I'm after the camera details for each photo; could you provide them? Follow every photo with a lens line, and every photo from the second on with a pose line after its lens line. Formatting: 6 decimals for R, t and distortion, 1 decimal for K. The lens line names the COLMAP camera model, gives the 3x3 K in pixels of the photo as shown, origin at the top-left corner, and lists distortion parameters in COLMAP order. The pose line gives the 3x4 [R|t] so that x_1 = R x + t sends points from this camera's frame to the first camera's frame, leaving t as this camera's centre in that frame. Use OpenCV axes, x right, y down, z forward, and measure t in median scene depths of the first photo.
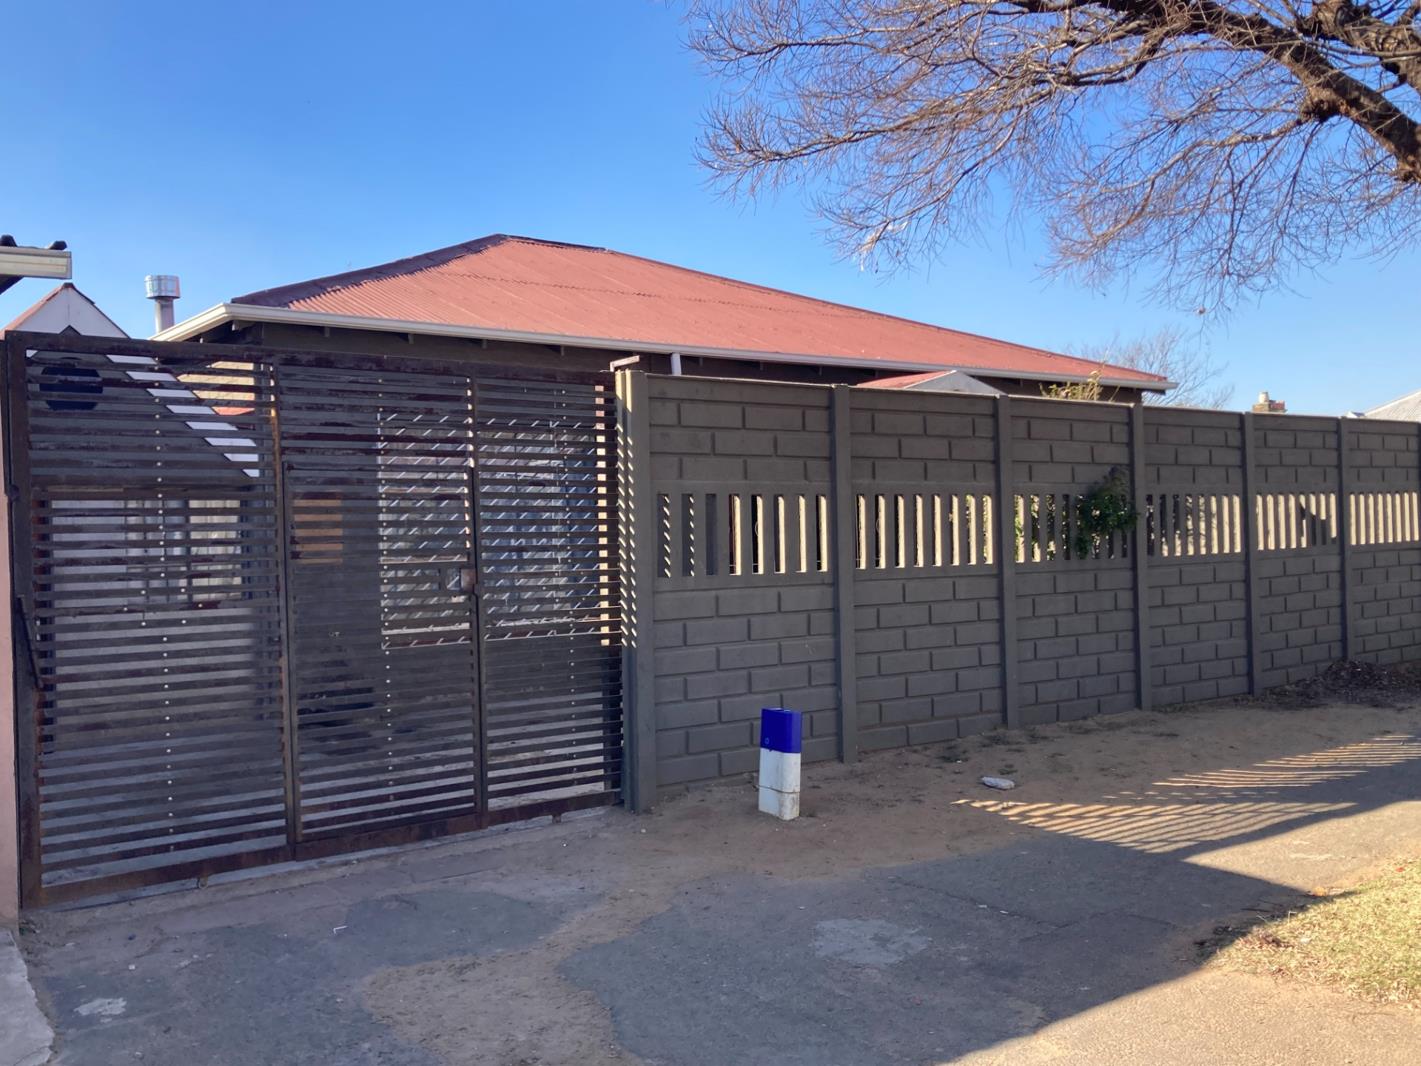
lens RADIAL K [[1352.9, 0, 709.9], [0, 1352.9, 546.6], [0, 0, 1]] dist [0.093467, -0.005996]
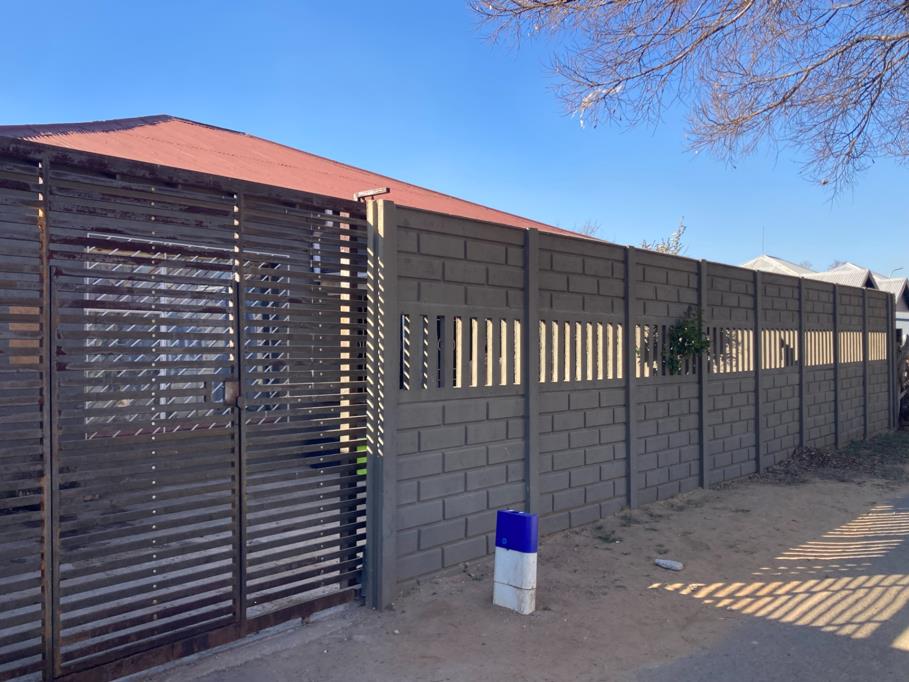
lens RADIAL K [[857.7, 0, 454.5], [0, 857.7, 341.0], [0, 0, 1]] dist [0.040650, -0.016347]
pose [[0.974013, 0.023100, 0.225313, -0.149060], [-0.019090, 0.999619, -0.019960, -0.003887], [-0.225688, 0.015140, 0.974082, 0.307870]]
